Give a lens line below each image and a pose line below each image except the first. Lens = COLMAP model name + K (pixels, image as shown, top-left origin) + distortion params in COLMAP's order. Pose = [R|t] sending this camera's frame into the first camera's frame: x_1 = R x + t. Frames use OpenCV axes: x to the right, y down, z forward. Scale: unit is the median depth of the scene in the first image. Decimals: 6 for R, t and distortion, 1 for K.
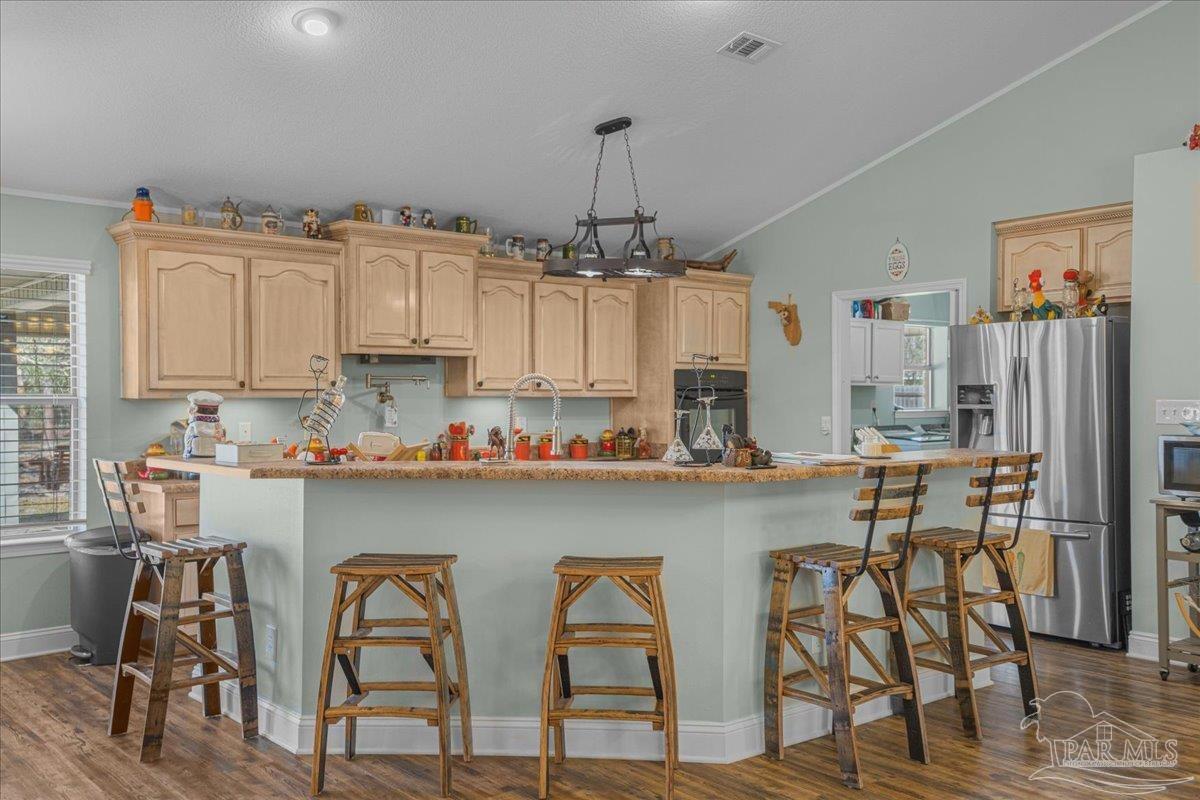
lens RADIAL K [[1095.9, 0, 605.2], [0, 1095.9, 409.9], [0, 0, 1]] dist [0.151605, 0.009303]
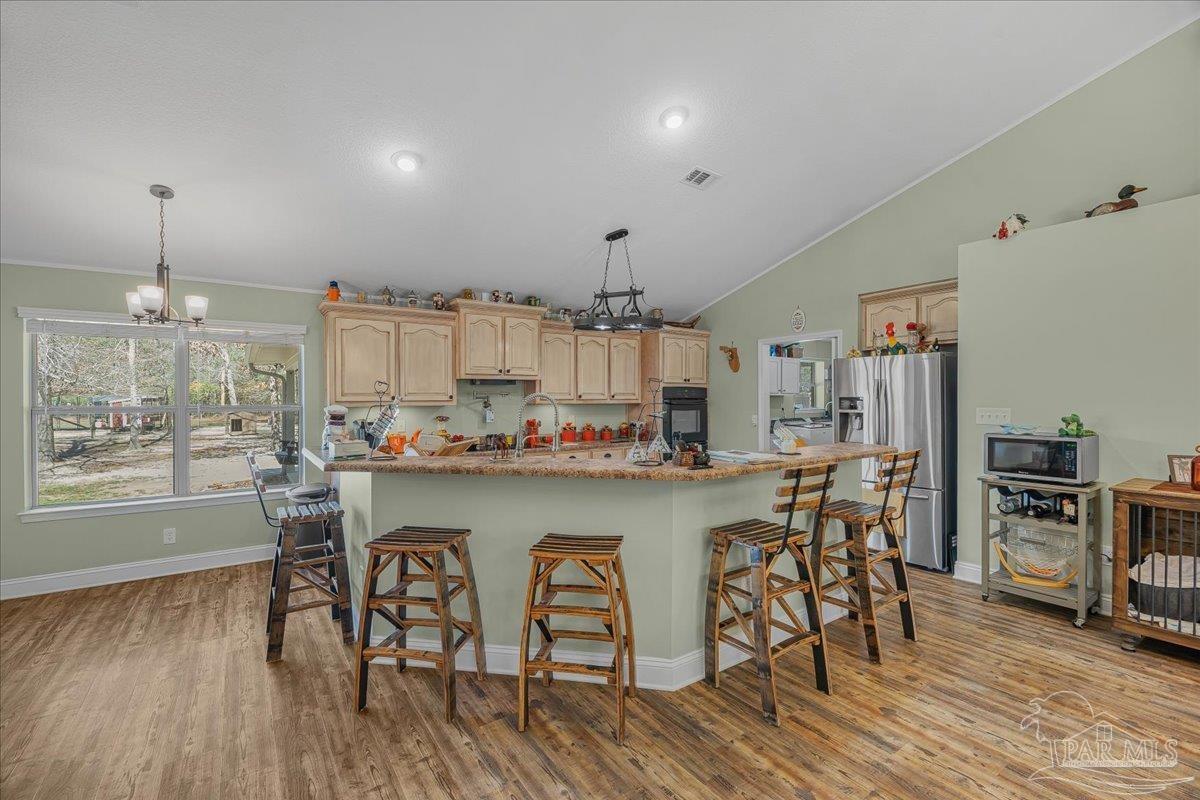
lens RADIAL K [[525.4, 0, 601.1], [0, 525.4, 403.9], [0, 0, 1]] dist [-0.010441, 0.000273]
pose [[0.996062, -0.001697, -0.088640, 0.054420], [0.001519, 0.999997, -0.002074, -0.012875], [0.088643, 0.001931, 0.996062, 0.262588]]
